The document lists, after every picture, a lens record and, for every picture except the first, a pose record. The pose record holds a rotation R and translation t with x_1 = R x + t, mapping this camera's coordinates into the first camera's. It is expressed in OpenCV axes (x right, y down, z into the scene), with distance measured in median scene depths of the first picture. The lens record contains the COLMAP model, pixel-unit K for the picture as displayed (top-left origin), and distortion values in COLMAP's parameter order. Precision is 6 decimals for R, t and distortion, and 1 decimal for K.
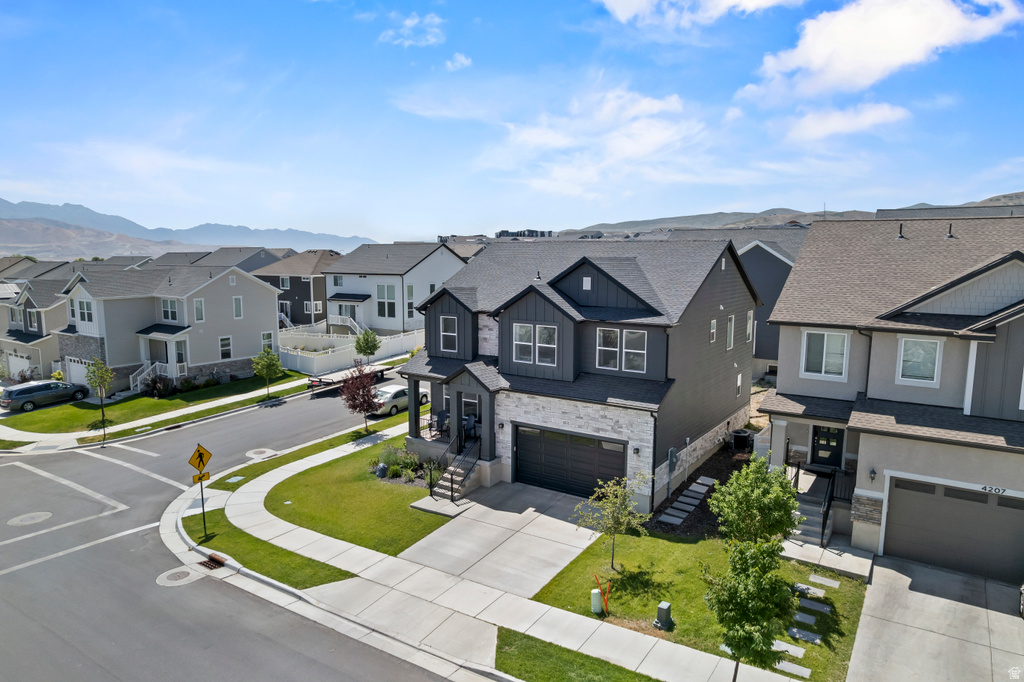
lens RADIAL K [[656.4, 0, 512.0], [0, 656.4, 341.0], [0, 0, 1]] dist [-0.077092, 0.068631]
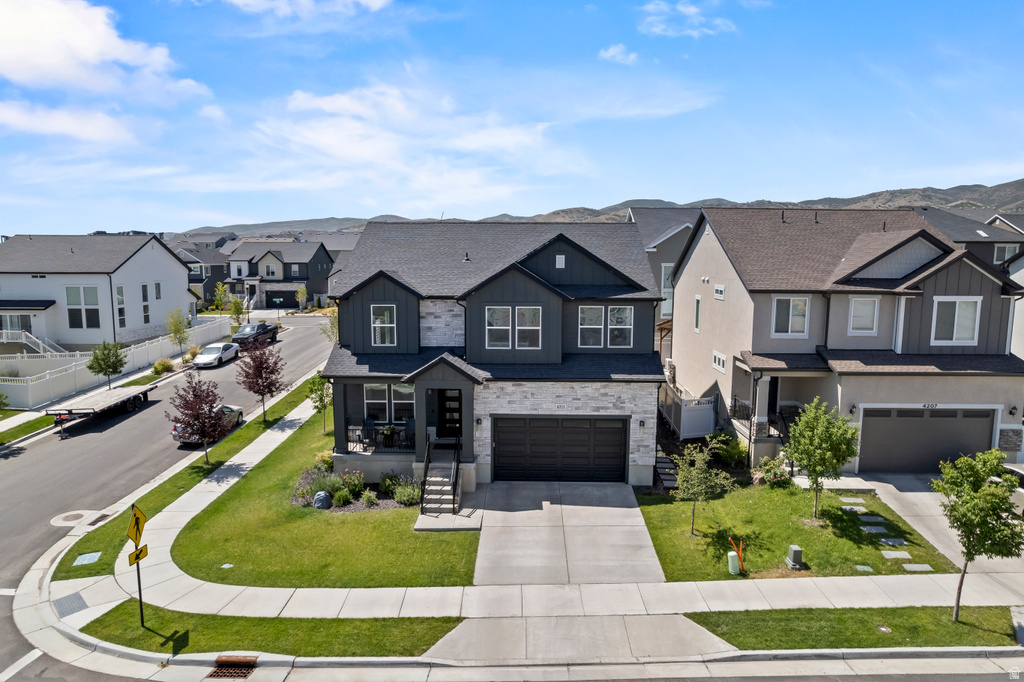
lens RADIAL K [[656.4, 0, 512.0], [0, 656.4, 341.0], [0, 0, 1]] dist [-0.077092, 0.068631]
pose [[0.839659, -0.066494, 0.539029, -0.478827], [0.070618, 0.997418, 0.013036, 0.011618], [-0.538504, 0.027120, 0.842187, 0.227574]]
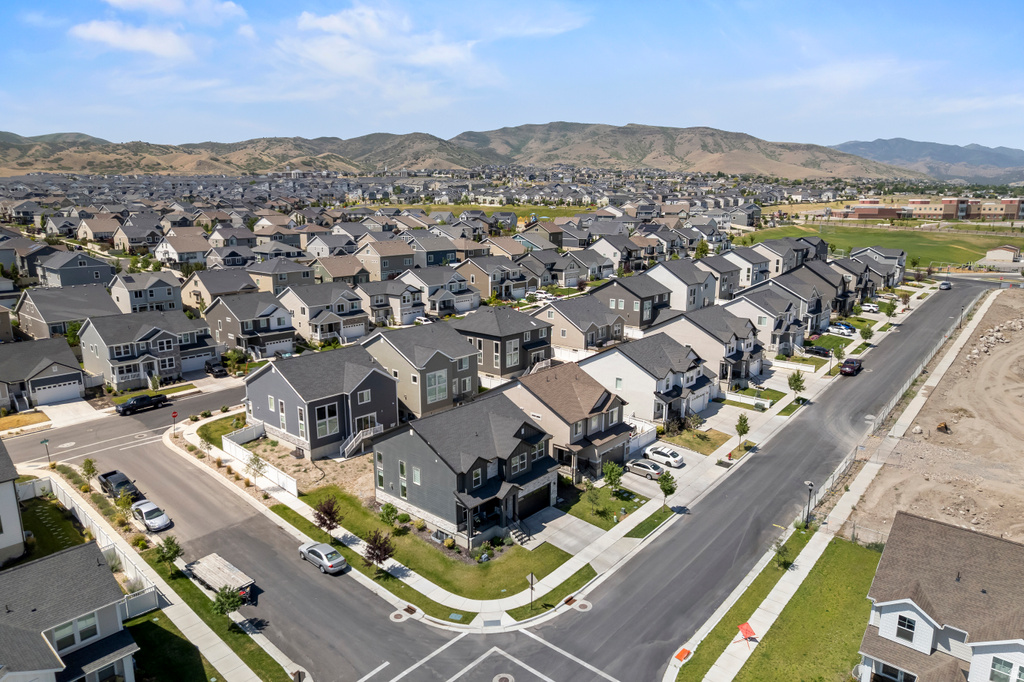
lens RADIAL K [[659.5, 0, 512.0], [0, 659.5, 341.0], [0, 0, 1]] dist [-0.072751, 0.067648]
pose [[0.117774, -0.208685, 0.970865, -2.200798], [0.131022, 0.972388, 0.193118, -0.894283], [-0.984359, 0.104461, 0.141865, 0.663778]]
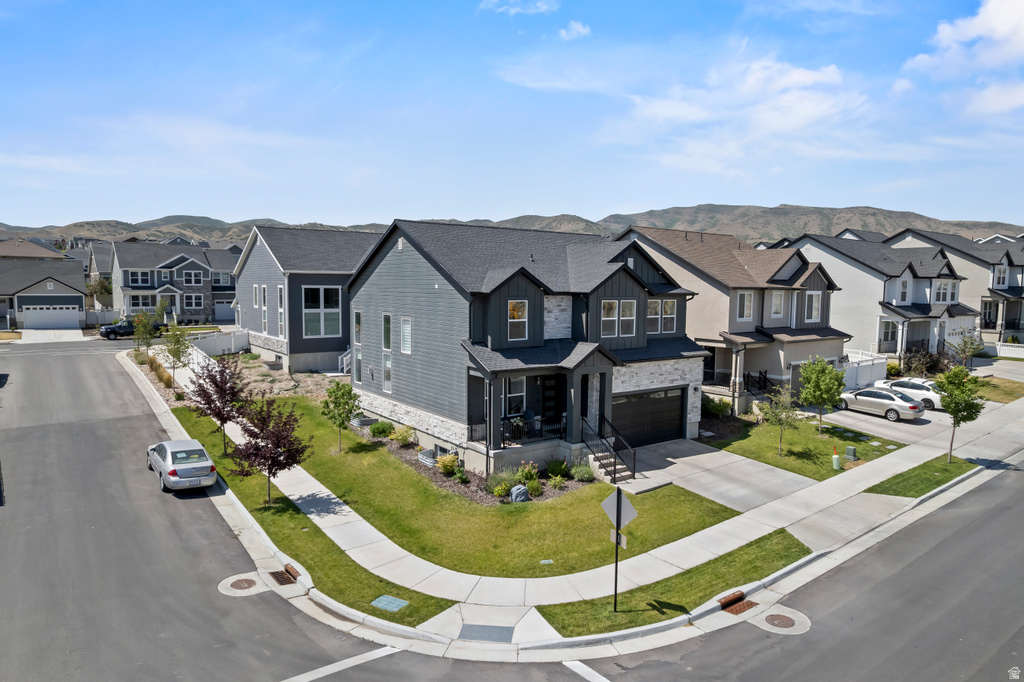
lens RADIAL K [[656.4, 0, 512.0], [0, 656.4, 341.0], [0, 0, 1]] dist [-0.077092, 0.068631]
pose [[0.329717, -0.080054, 0.940679, -1.069831], [0.114108, 0.992473, 0.044466, -0.026762], [-0.937158, 0.092678, 0.336370, 0.824639]]
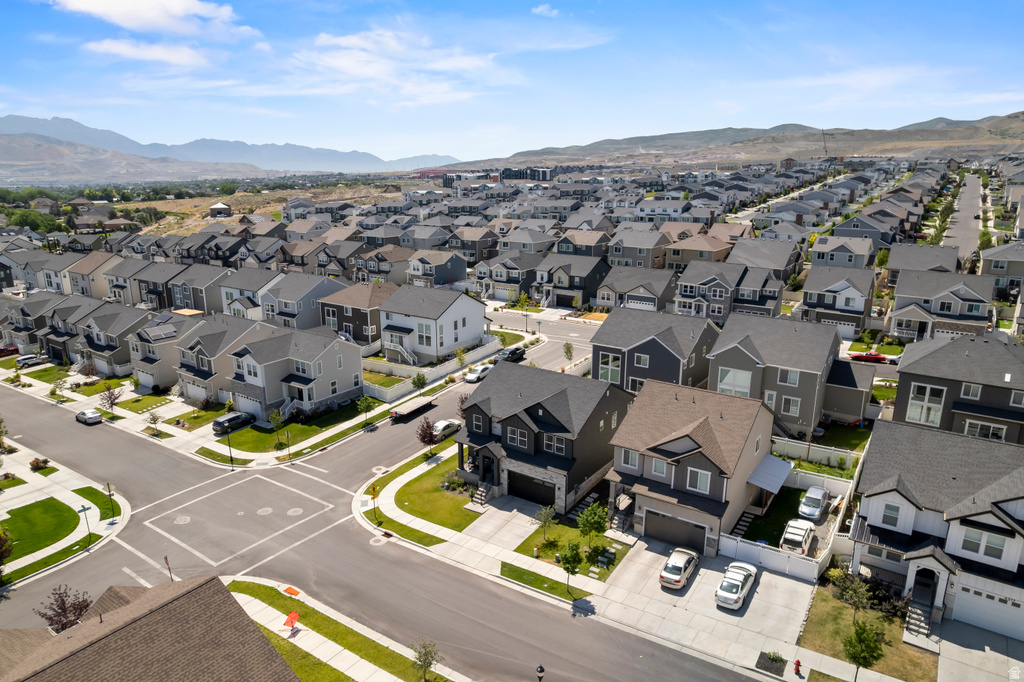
lens RADIAL K [[656.4, 0, 512.0], [0, 656.4, 341.0], [0, 0, 1]] dist [-0.077092, 0.068631]
pose [[0.999988, -0.000248, -0.004980, 0.027834], [0.000871, 0.992107, 0.125391, -0.617283], [0.004909, -0.125394, 0.992095, -1.209754]]
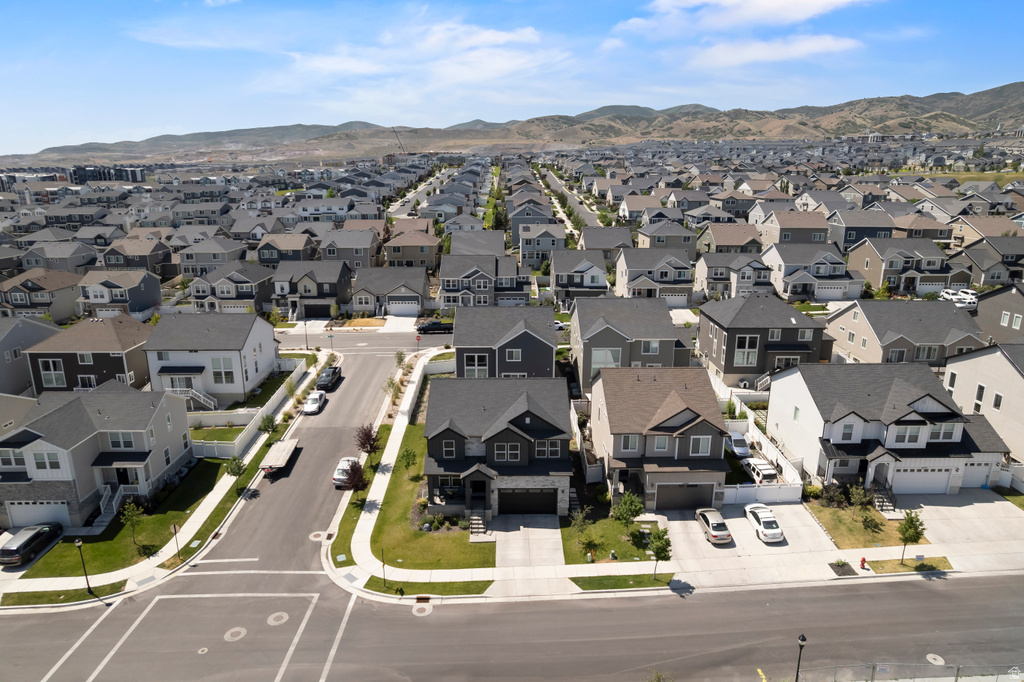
lens RADIAL K [[656.4, 0, 512.0], [0, 656.4, 341.0], [0, 0, 1]] dist [-0.077092, 0.068631]
pose [[0.817939, -0.150322, 0.555319, -1.100703], [0.076376, 0.985089, 0.154163, -0.690052], [-0.570212, -0.083683, 0.817224, -0.725547]]
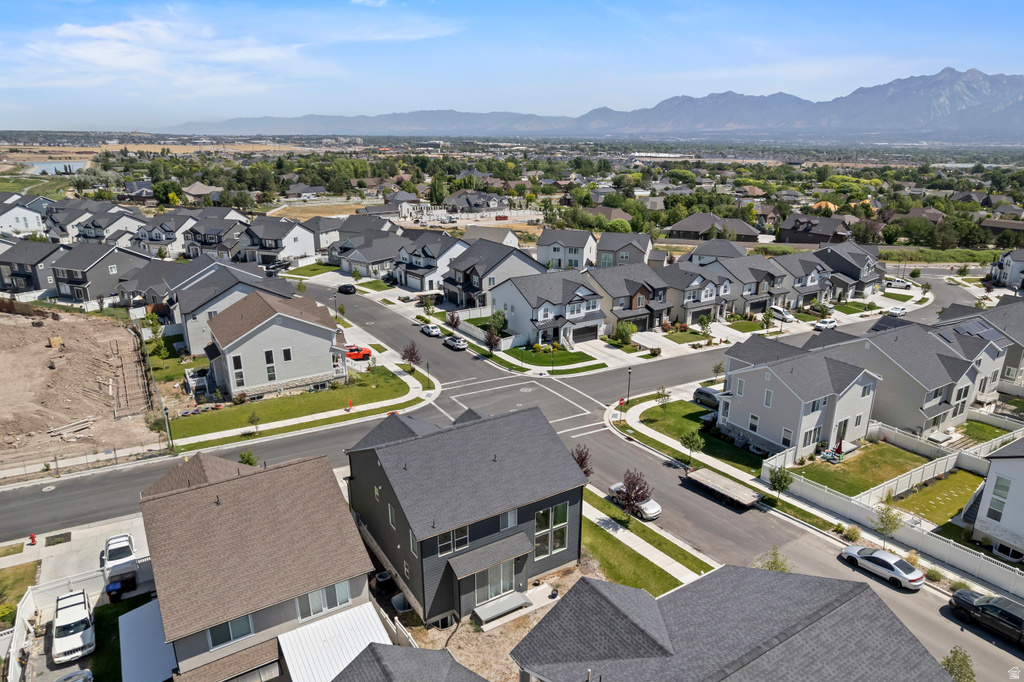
lens RADIAL K [[656.4, 0, 512.0], [0, 656.4, 341.0], [0, 0, 1]] dist [-0.077092, 0.068631]
pose [[-0.402621, 0.280158, -0.871440, 1.592905], [-0.121181, 0.927319, 0.354111, -1.047171], [0.907310, 0.248175, -0.339408, 1.914706]]
